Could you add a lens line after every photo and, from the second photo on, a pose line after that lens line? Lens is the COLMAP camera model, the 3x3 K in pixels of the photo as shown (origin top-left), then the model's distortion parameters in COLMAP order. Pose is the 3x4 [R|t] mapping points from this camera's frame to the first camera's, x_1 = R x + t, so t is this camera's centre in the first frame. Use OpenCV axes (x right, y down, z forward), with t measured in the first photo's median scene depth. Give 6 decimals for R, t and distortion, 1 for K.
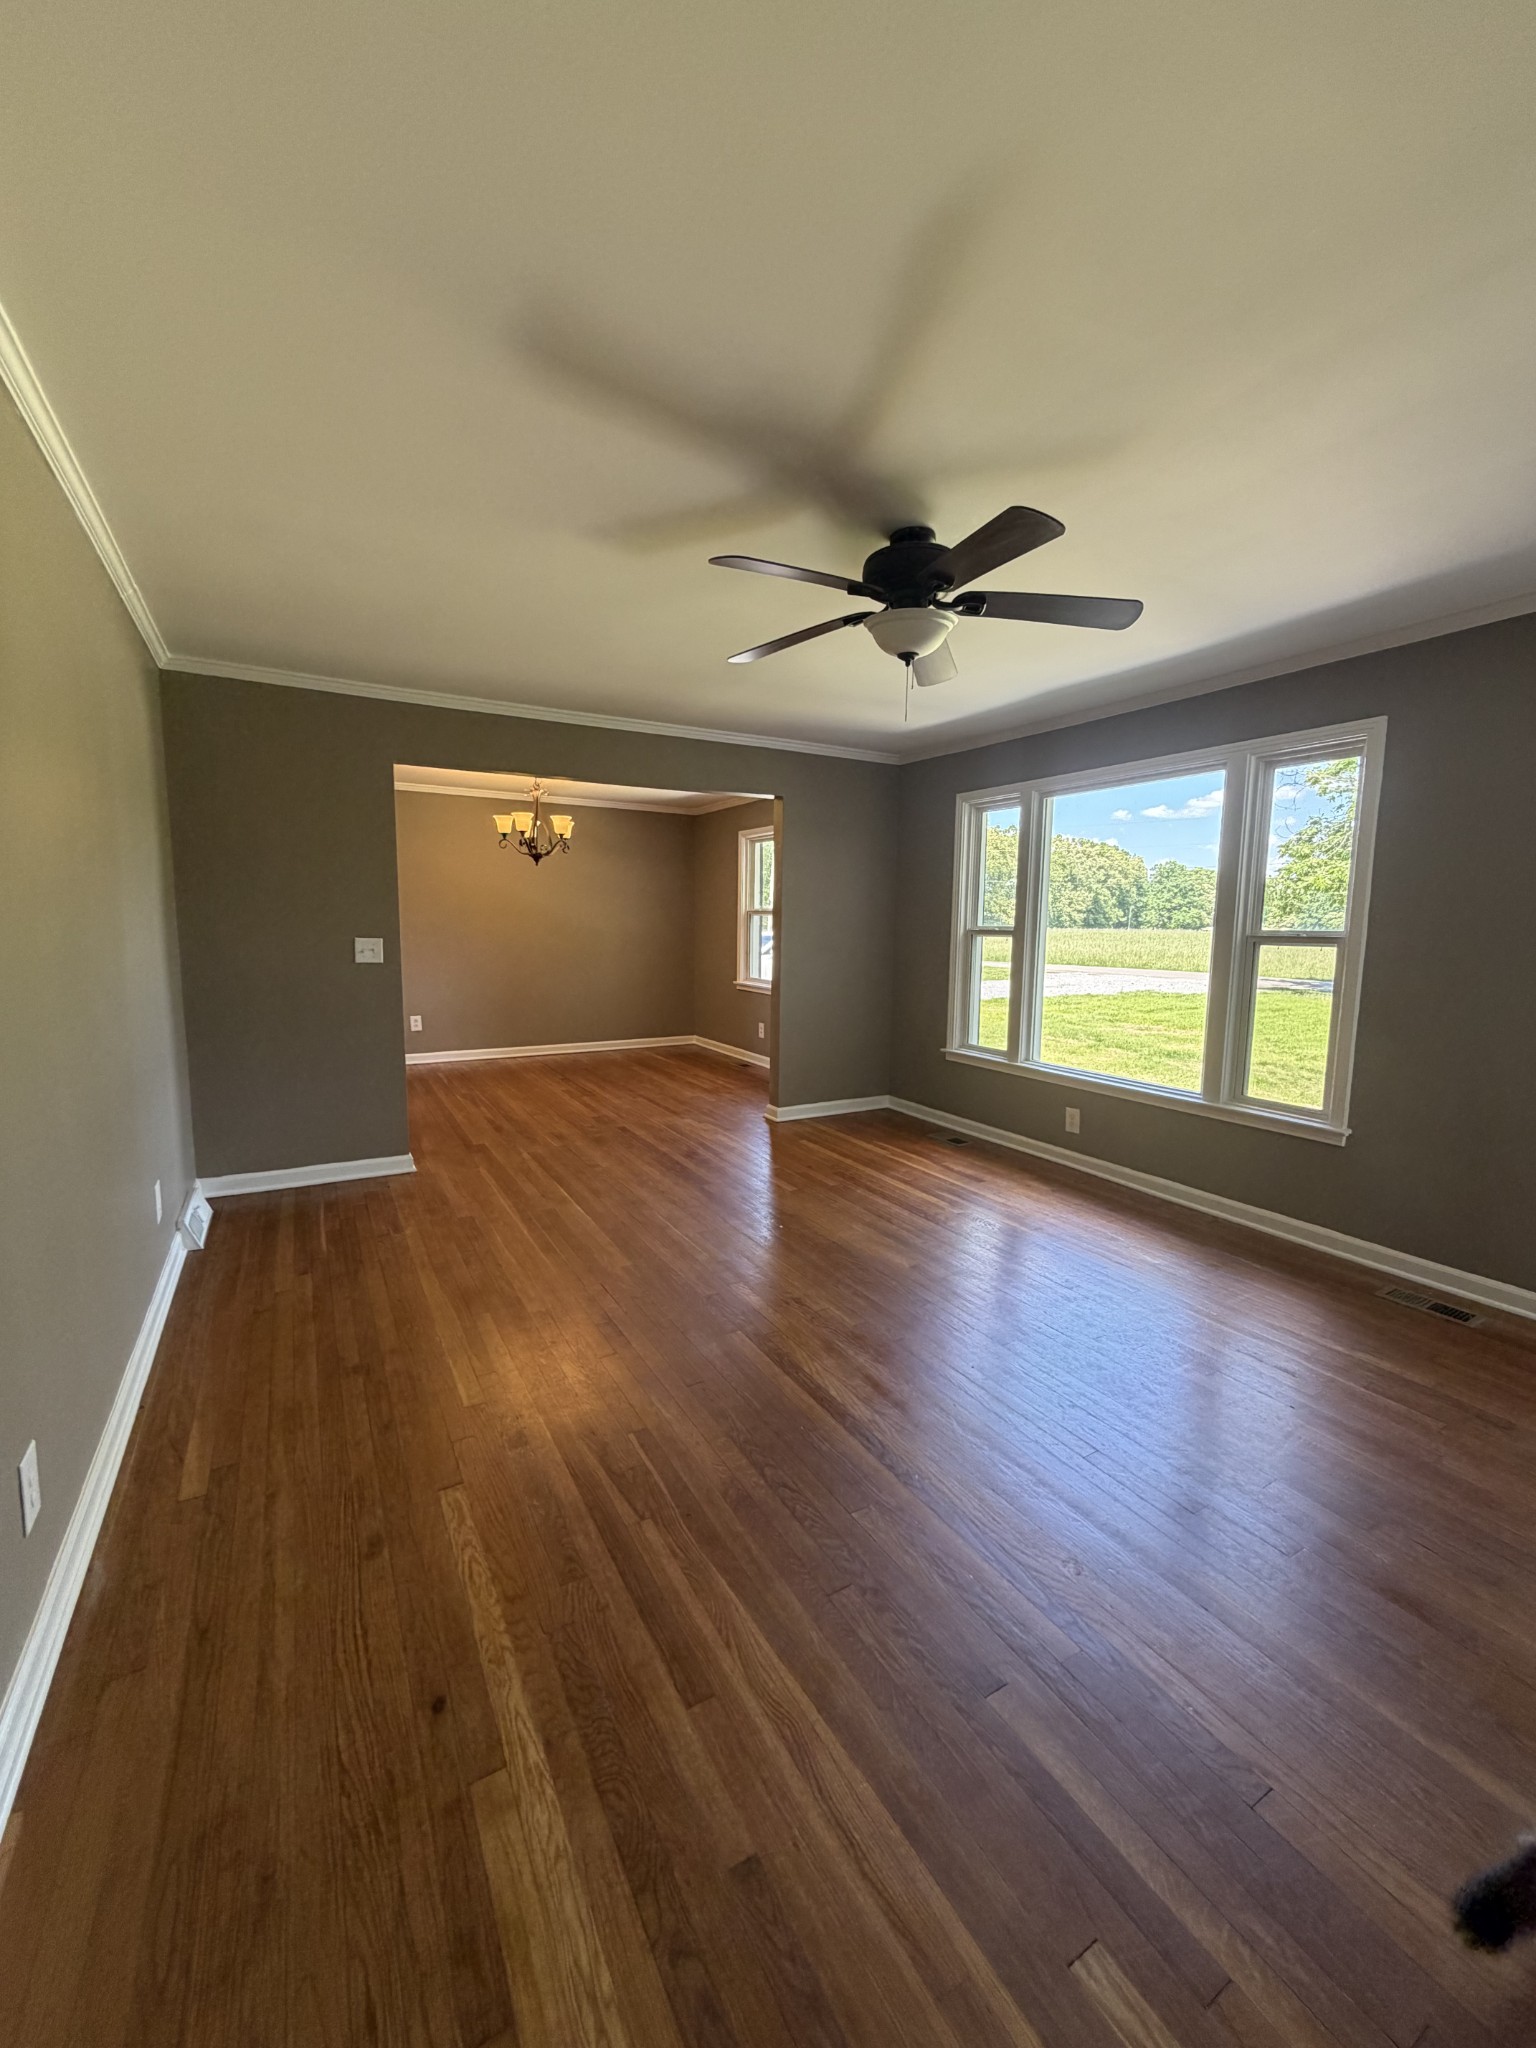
lens RADIAL K [[820.7, 0, 766.9], [0, 820.7, 1016.0], [0, 0, 1]] dist [-0.002691, -0.000206]
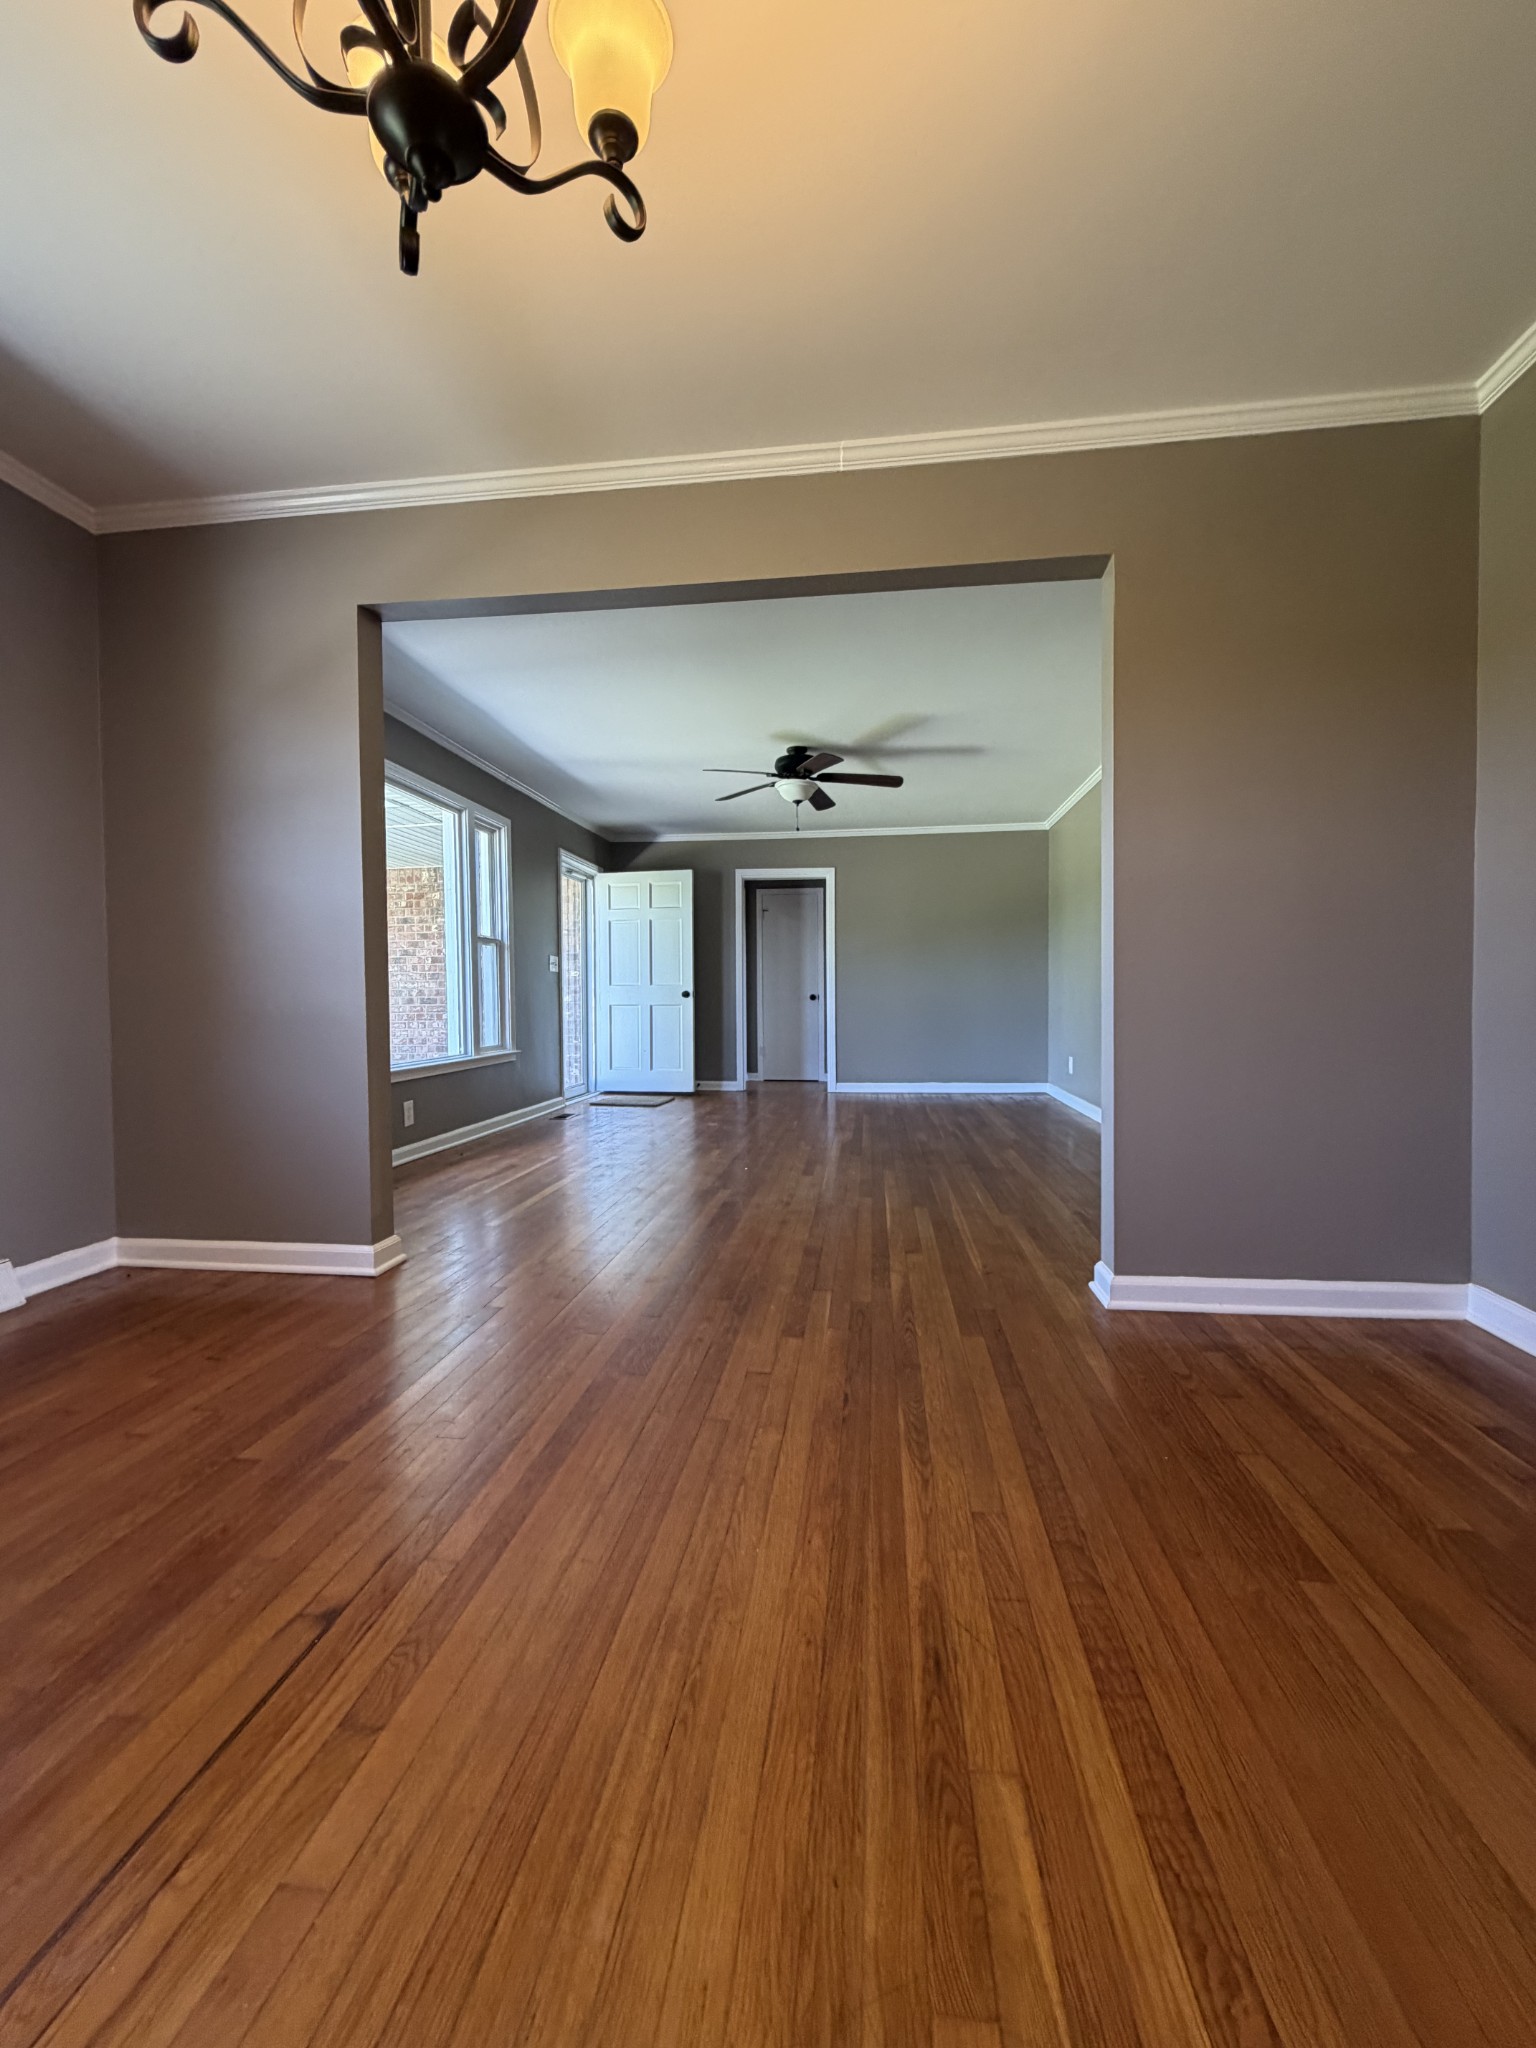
lens RADIAL K [[820.7, 0, 766.9], [0, 820.7, 1016.0], [0, 0, 1]] dist [-0.002691, -0.000206]
pose [[-0.799644, -0.023810, 0.600002, -0.569877], [0.061365, 0.990742, 0.121099, -0.083905], [-0.597330, 0.133655, -0.790780, 1.512117]]
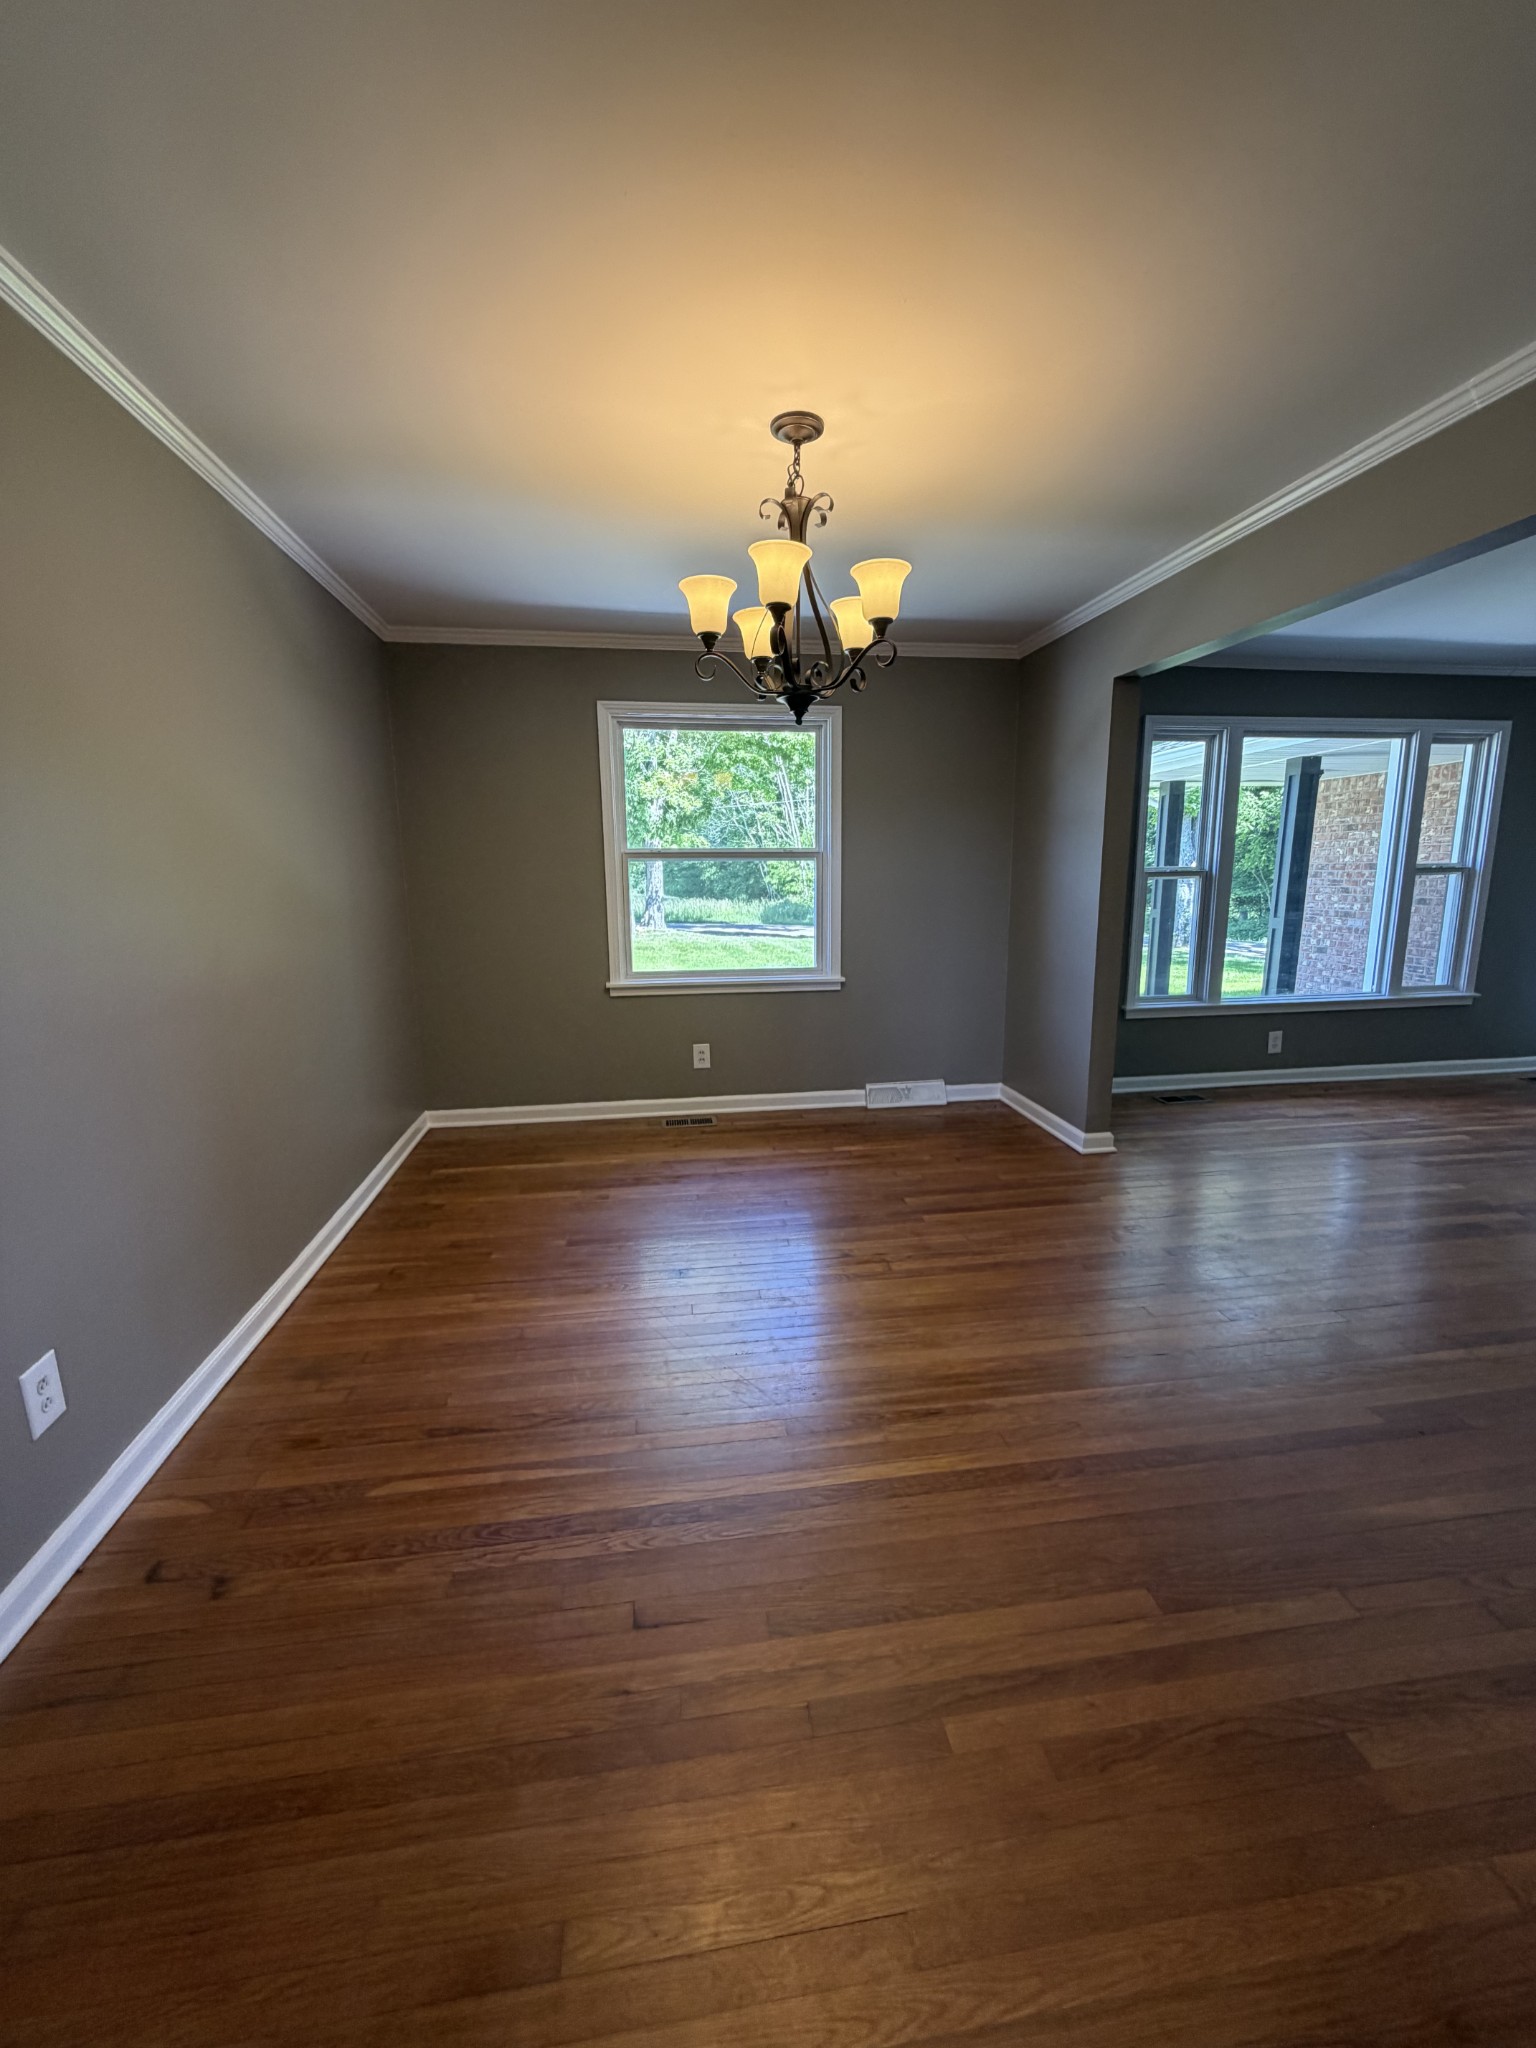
lens RADIAL K [[820.7, 0, 766.9], [0, 820.7, 1016.0], [0, 0, 1]] dist [-0.002691, -0.000206]
pose [[0.360886, -0.190767, 0.912891, -0.883541], [0.121535, 0.980128, 0.156772, -0.165285], [-0.924657, 0.054371, 0.376899, 1.216083]]
